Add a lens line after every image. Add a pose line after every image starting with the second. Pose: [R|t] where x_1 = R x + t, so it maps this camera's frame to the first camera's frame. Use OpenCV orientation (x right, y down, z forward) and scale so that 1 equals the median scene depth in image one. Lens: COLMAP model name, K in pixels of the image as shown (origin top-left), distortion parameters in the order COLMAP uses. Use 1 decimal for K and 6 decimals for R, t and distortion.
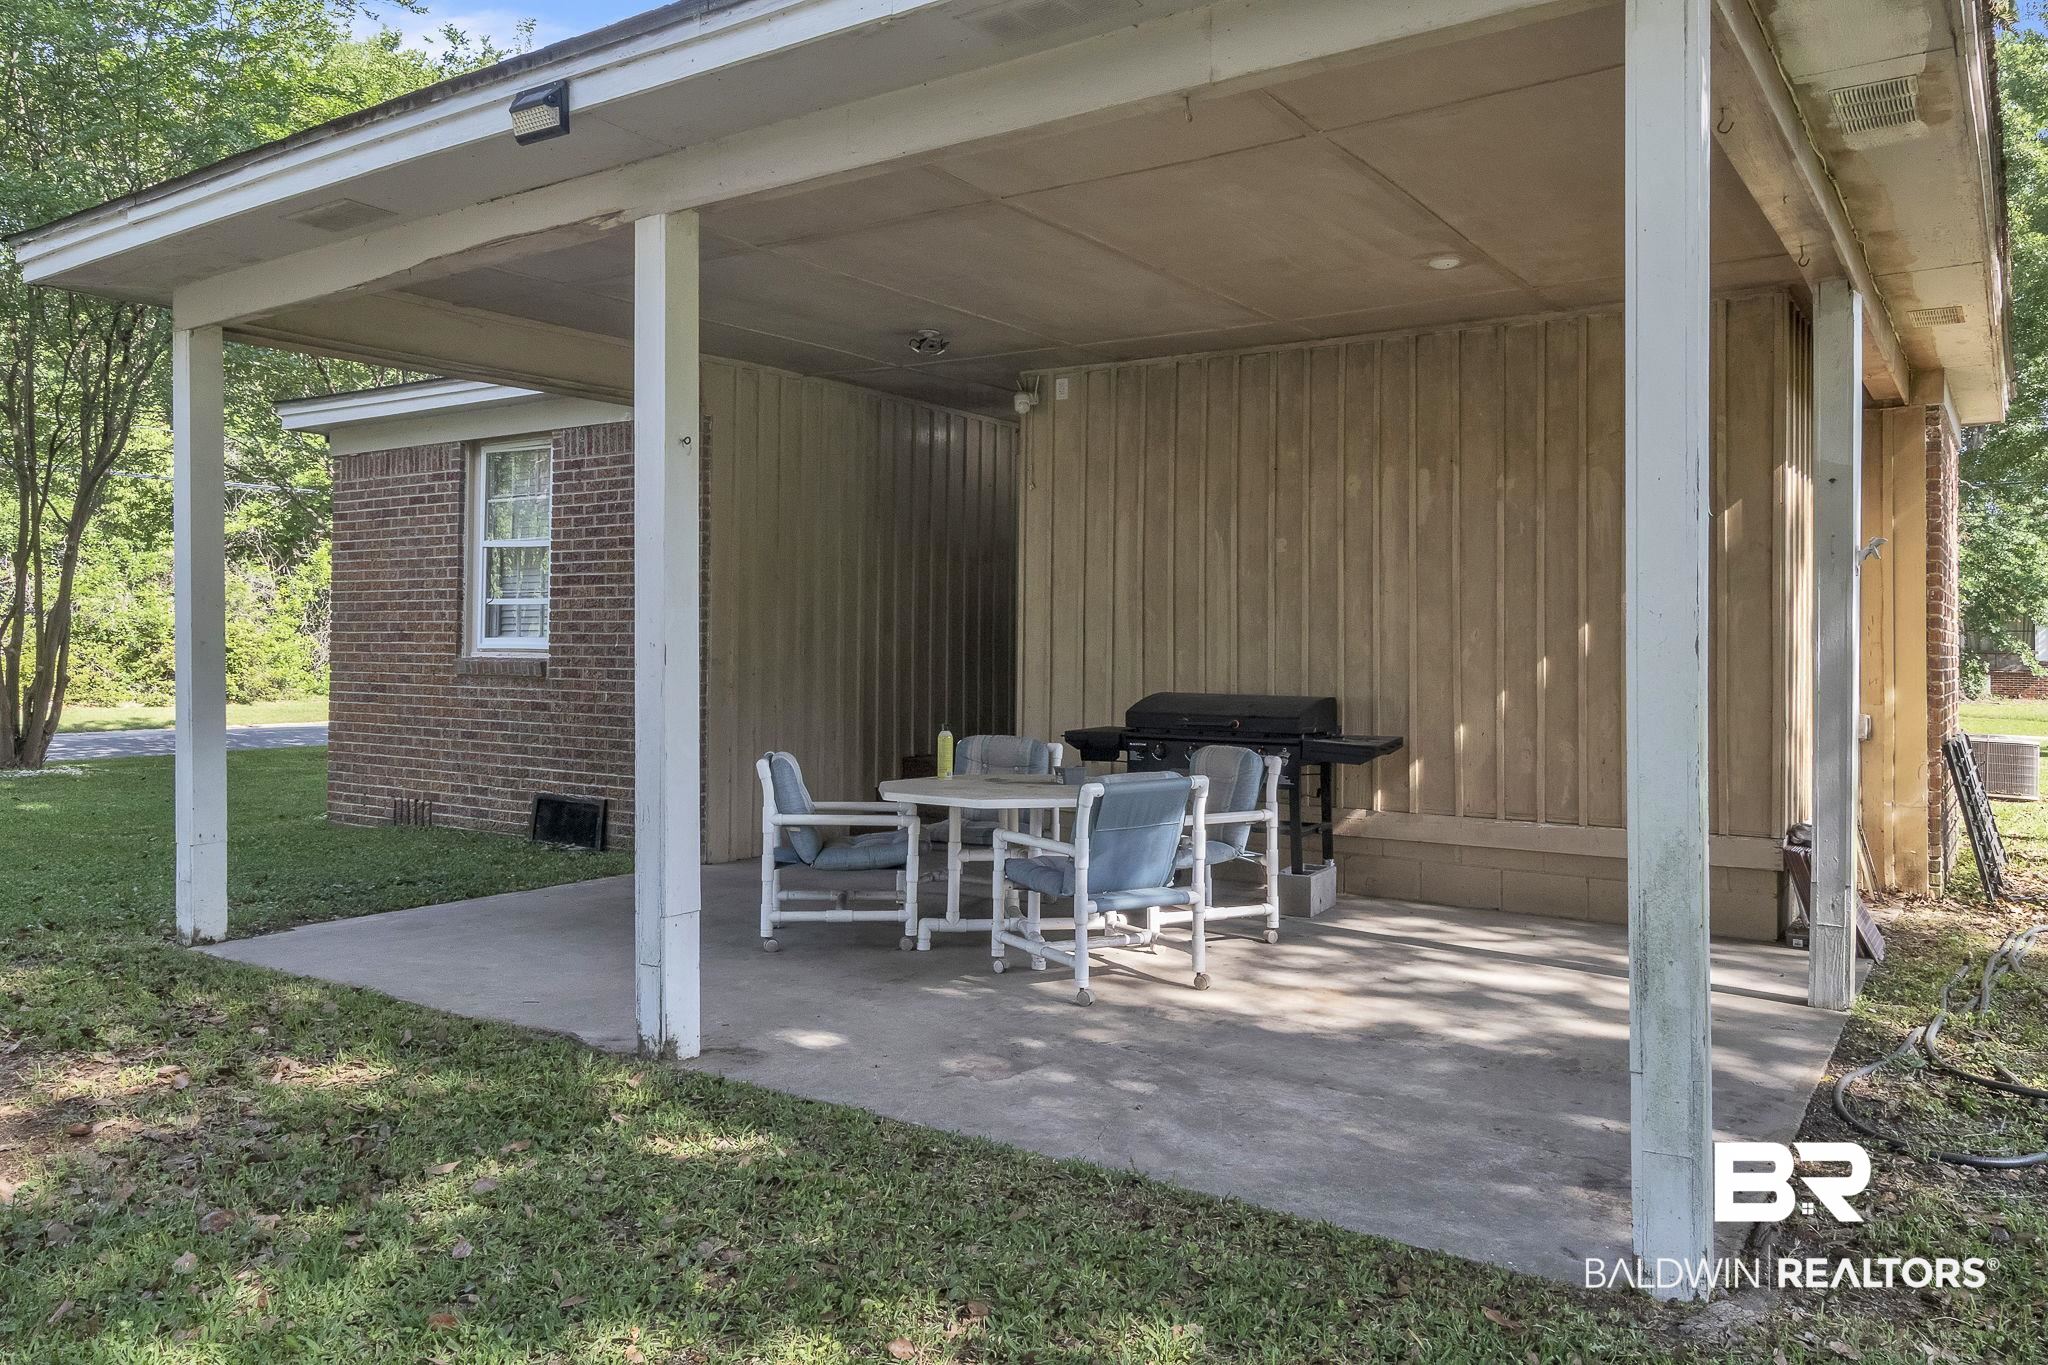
lens RADIAL K [[1468.0, 0, 1020.3], [0, 1468.0, 612.4], [0, 0, 1]] dist [0.008592, 0.003248]
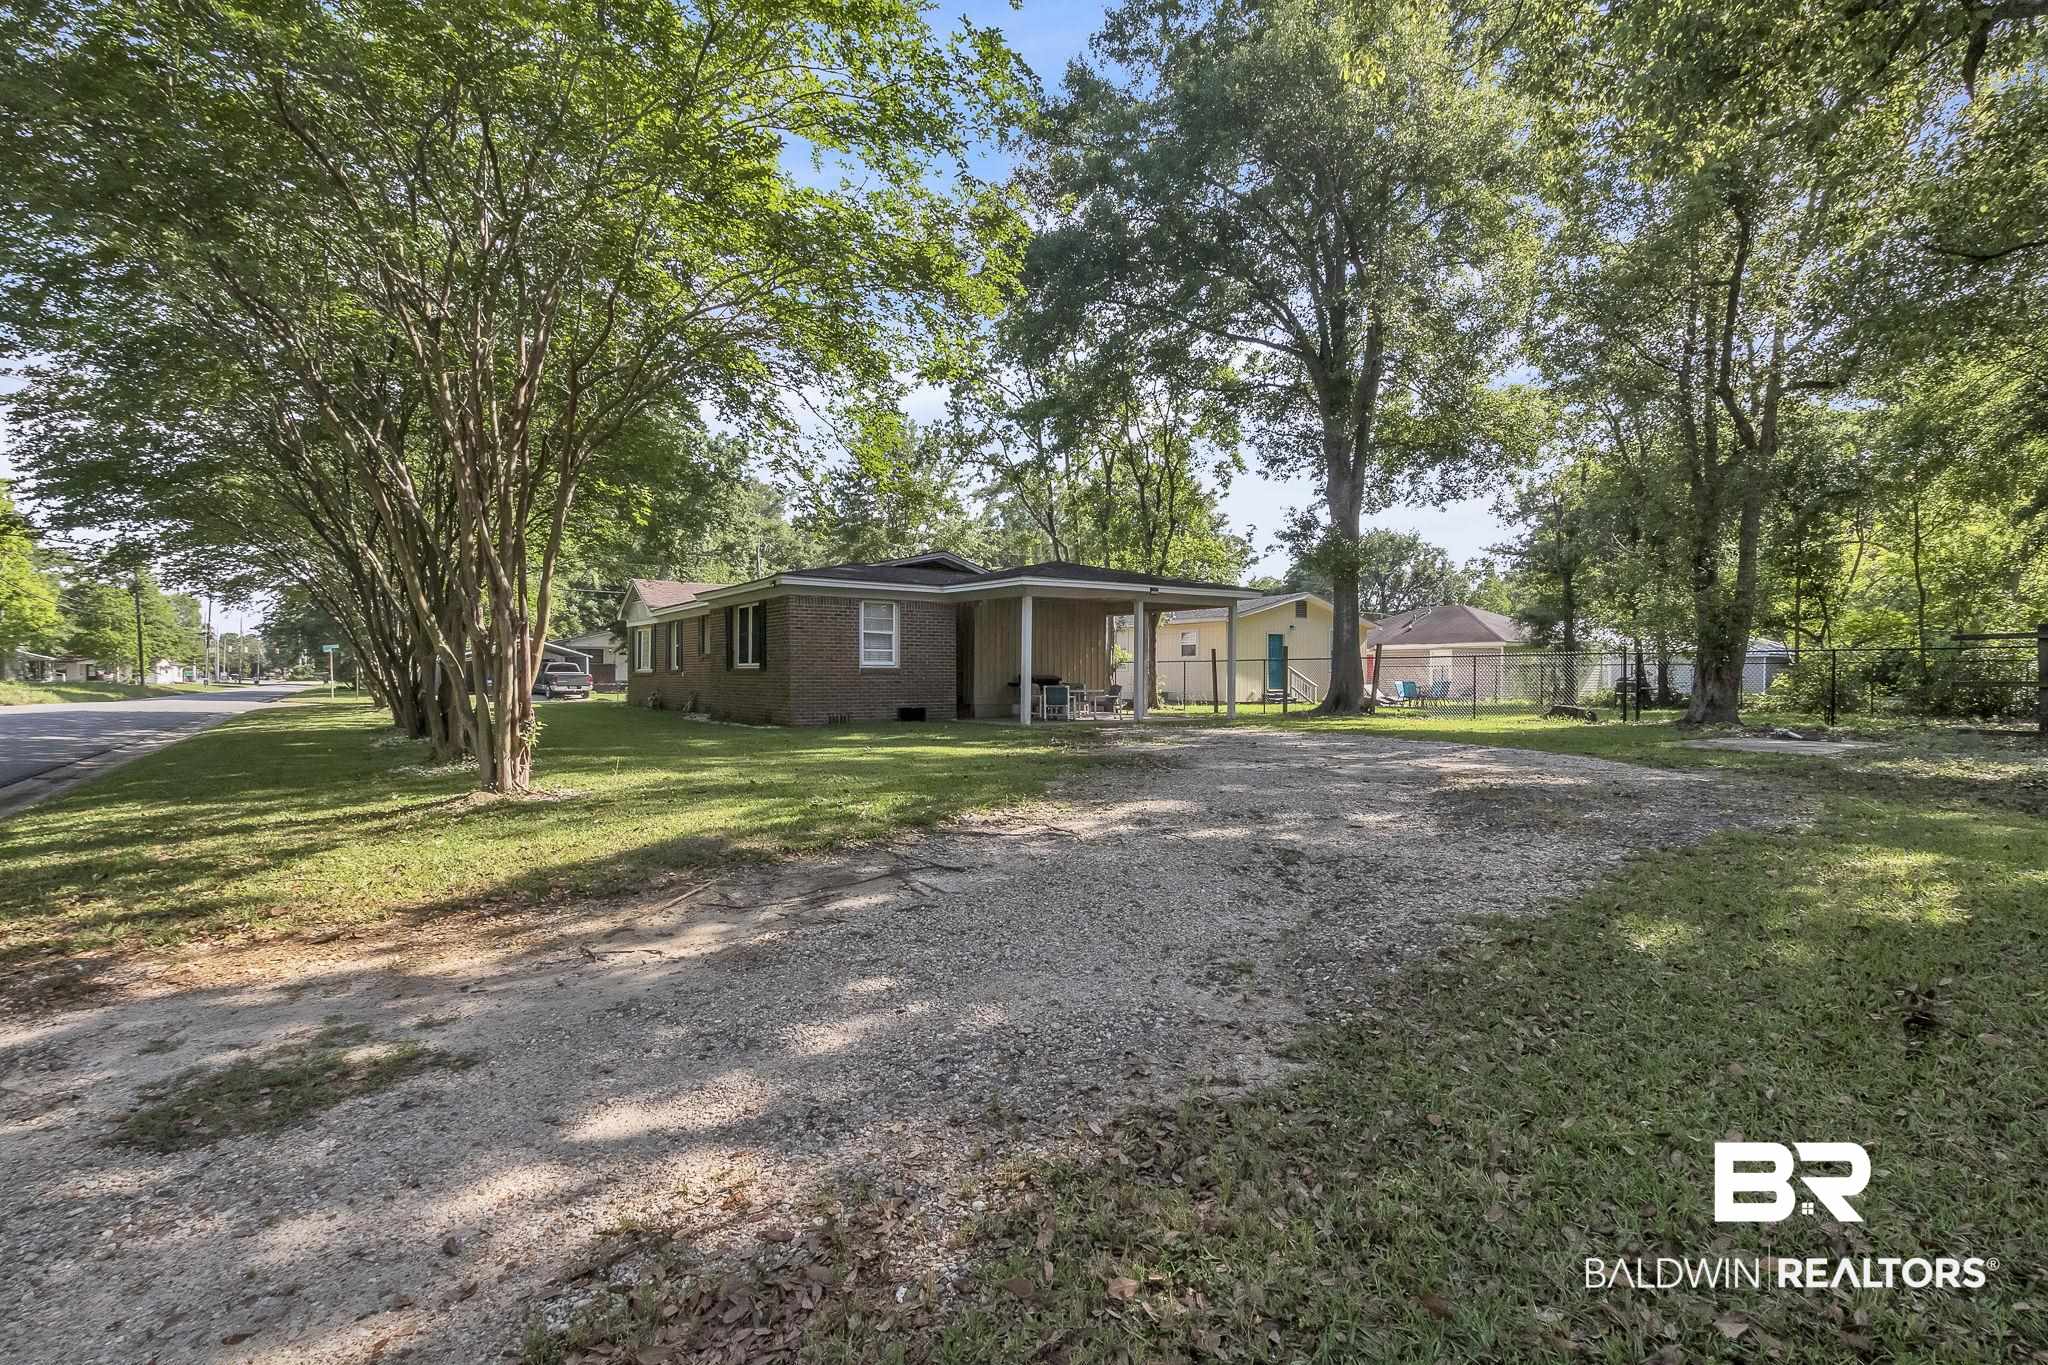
lens RADIAL K [[955.4, 0, 1047.4], [0, 955.4, 683.9], [0, 0, 1]] dist [-0.002552, -0.000151]
pose [[0.345436, -0.017548, 0.938278, -2.340190], [-0.020852, 0.999435, 0.026368, 0.003827], [-0.938211, -0.028674, 0.344875, -0.083639]]
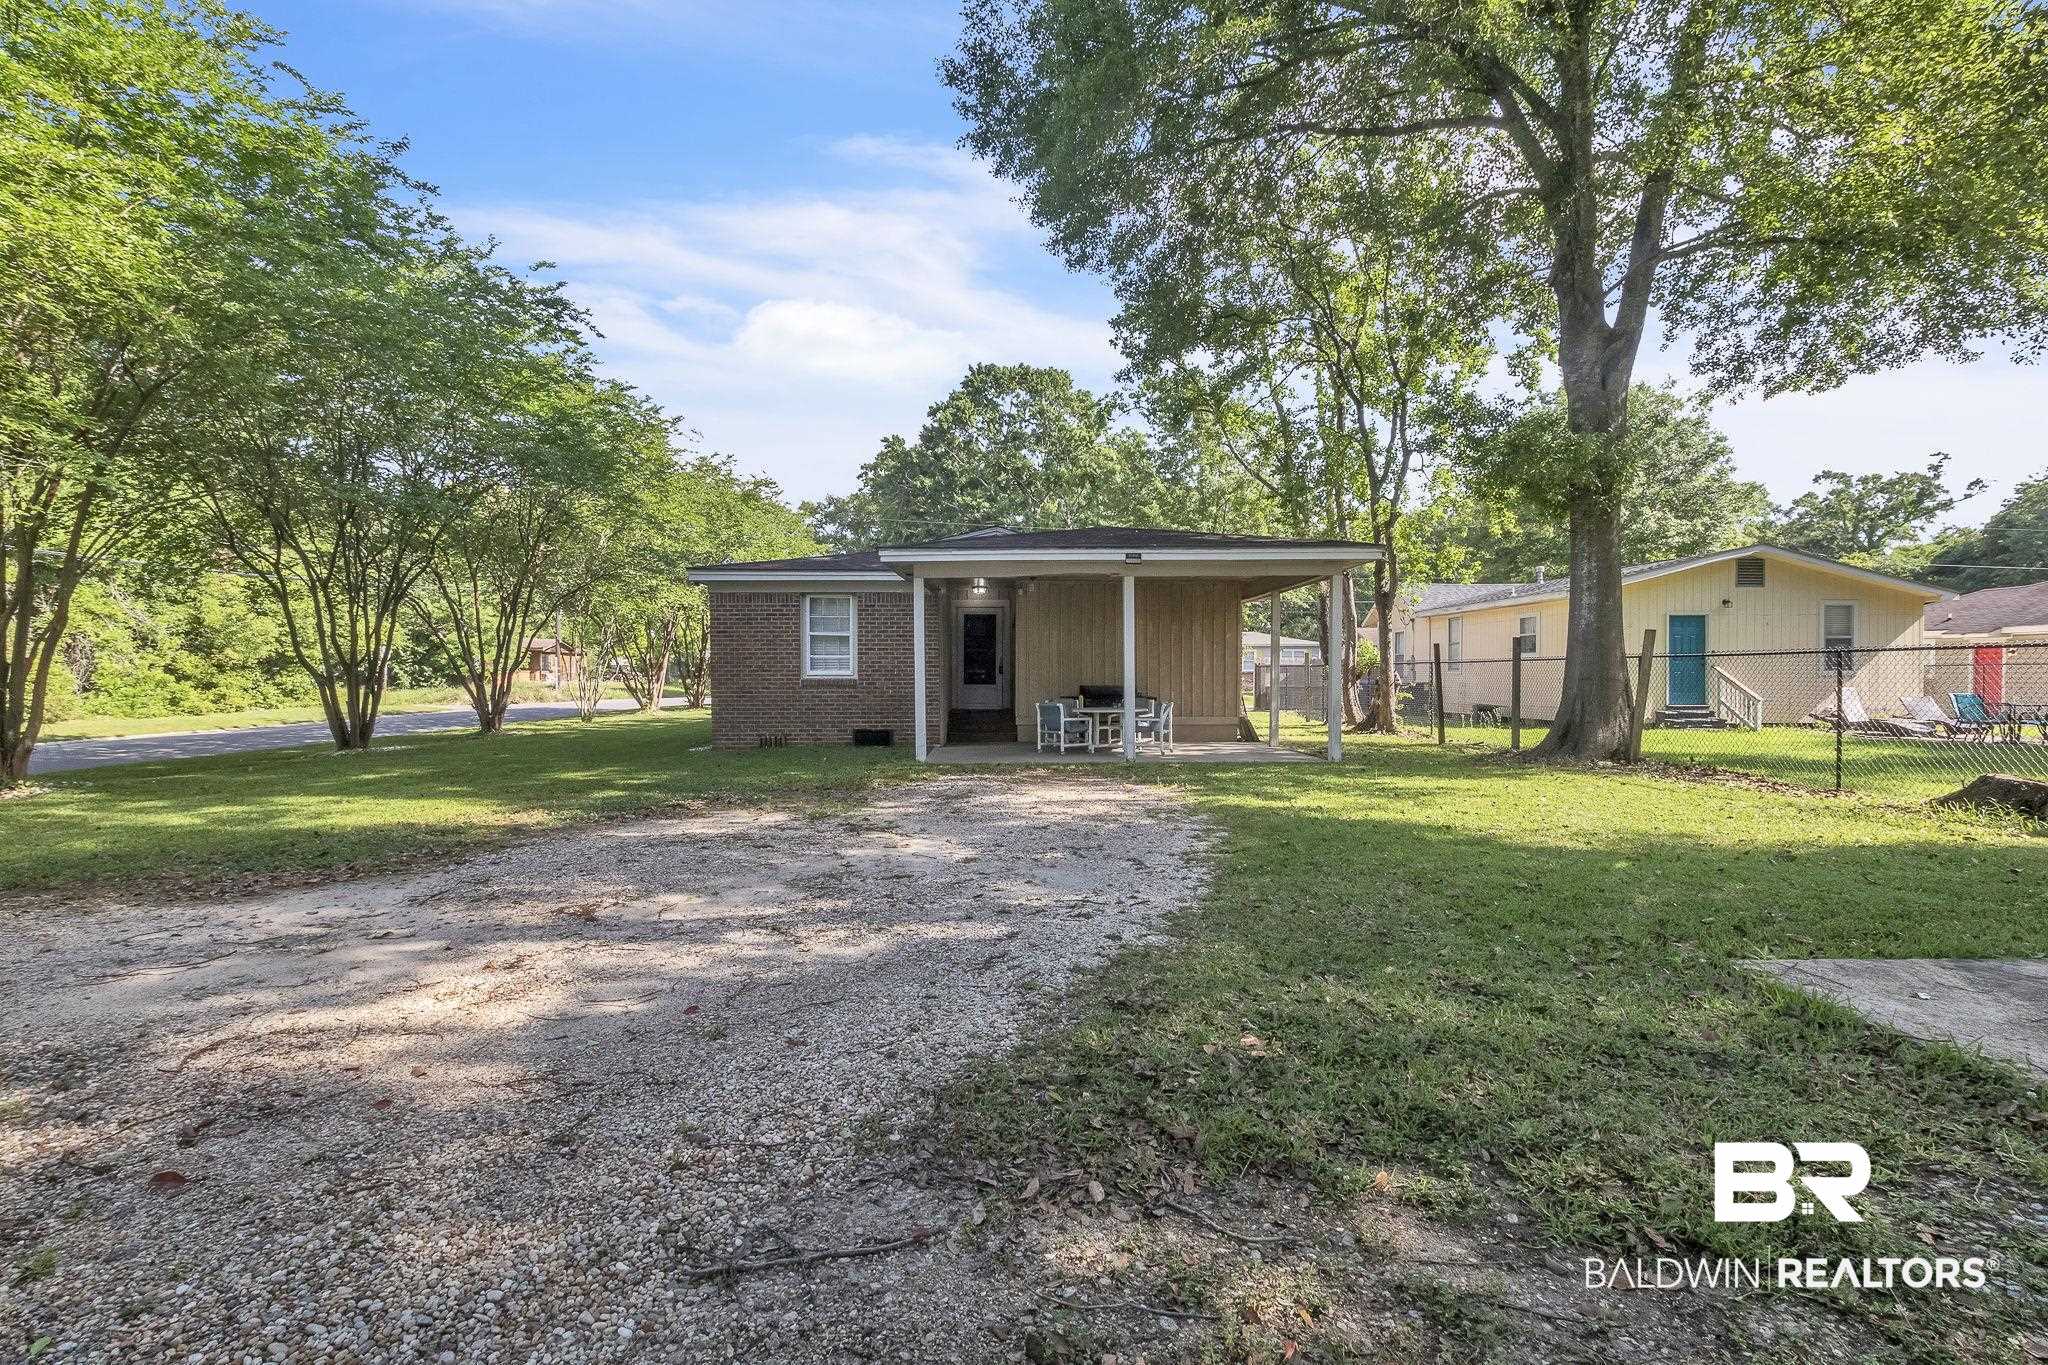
lens RADIAL K [[935.3, 0, 1036.7], [0, 935.3, 675.6], [0, 0, 1]] dist [-0.000630, 0.000389]
pose [[0.826180, -0.012629, 0.563265, -1.035852], [-0.004269, 0.999580, 0.028674, -0.023786], [-0.563391, -0.026095, 0.825779, -0.600908]]
